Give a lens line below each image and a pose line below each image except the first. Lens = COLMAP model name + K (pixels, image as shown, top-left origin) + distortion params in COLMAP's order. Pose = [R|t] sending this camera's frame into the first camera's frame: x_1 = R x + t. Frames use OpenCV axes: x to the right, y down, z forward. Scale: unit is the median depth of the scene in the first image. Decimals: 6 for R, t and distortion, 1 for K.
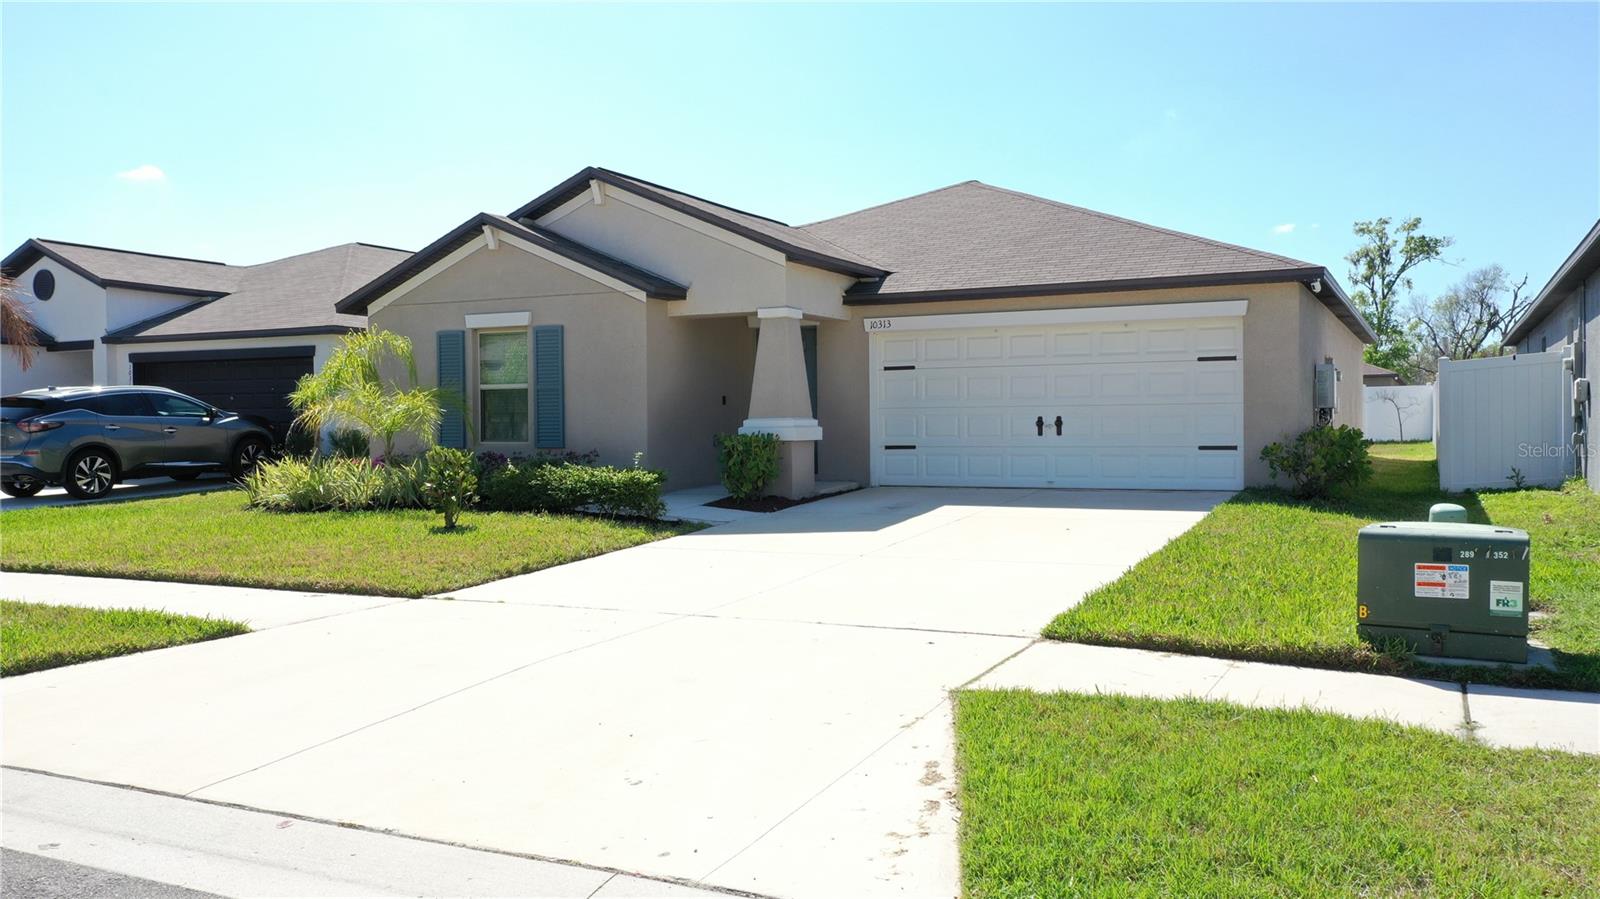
lens RADIAL K [[1268.8, 0, 800.0], [0, 1268.8, 449.5], [0, 0, 1]] dist [0.020397, 0.009694]
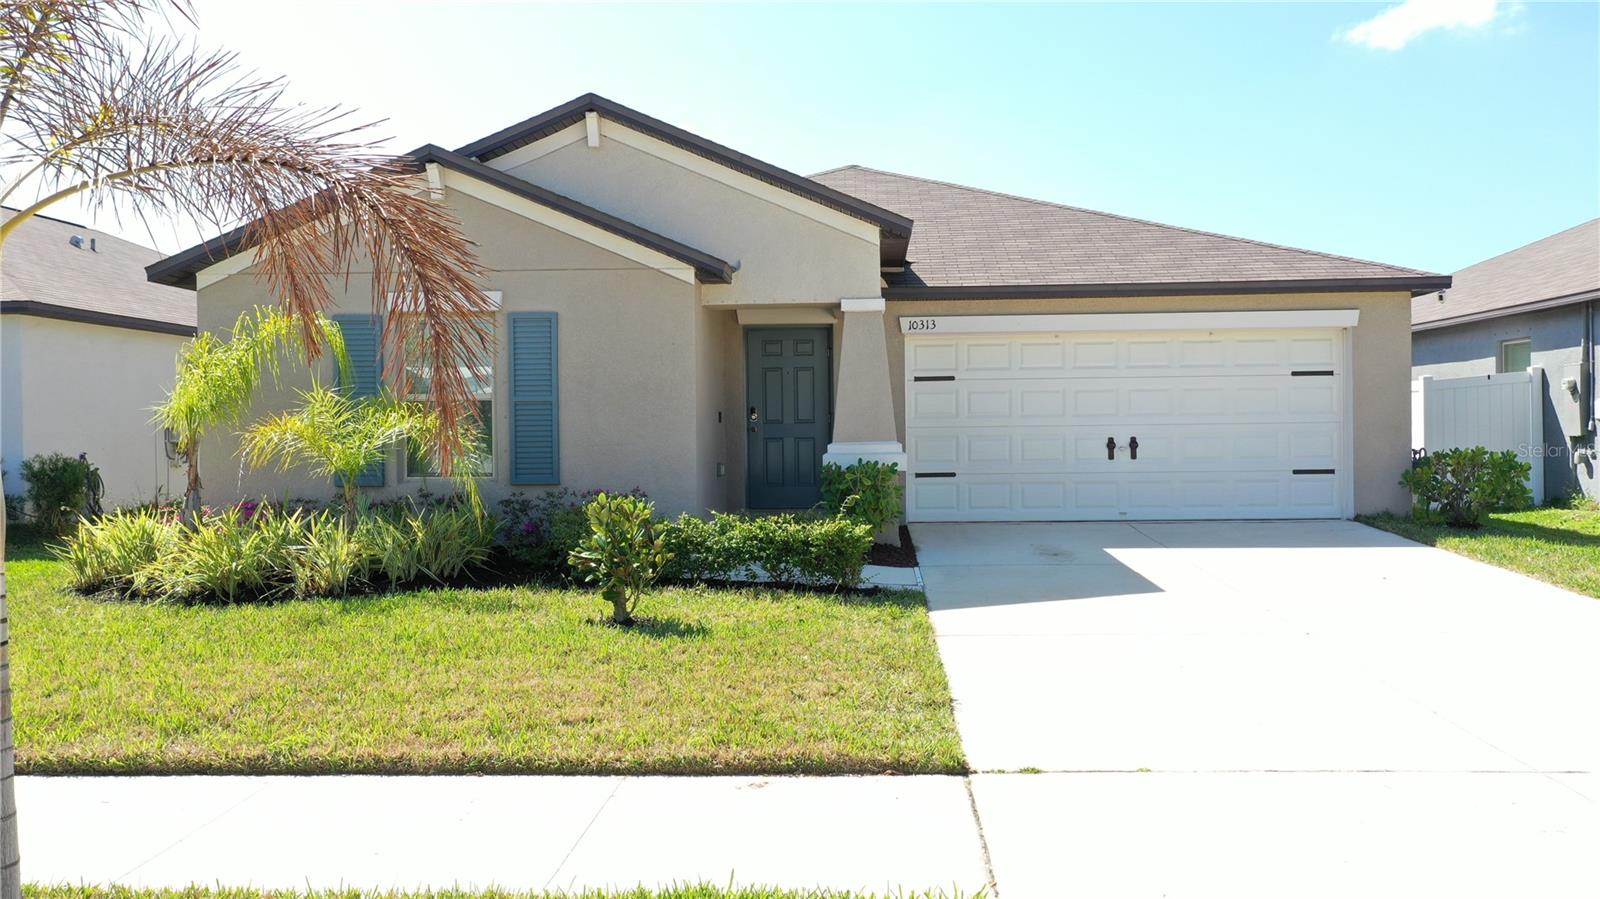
lens RADIAL K [[1268.8, 0, 800.0], [0, 1268.8, 449.5], [0, 0, 1]] dist [0.020397, 0.009694]
pose [[0.915814, -0.009006, 0.401502, -0.349980], [0.012960, 0.999891, -0.007132, -0.014447], [-0.401394, 0.011735, 0.915830, 0.298263]]
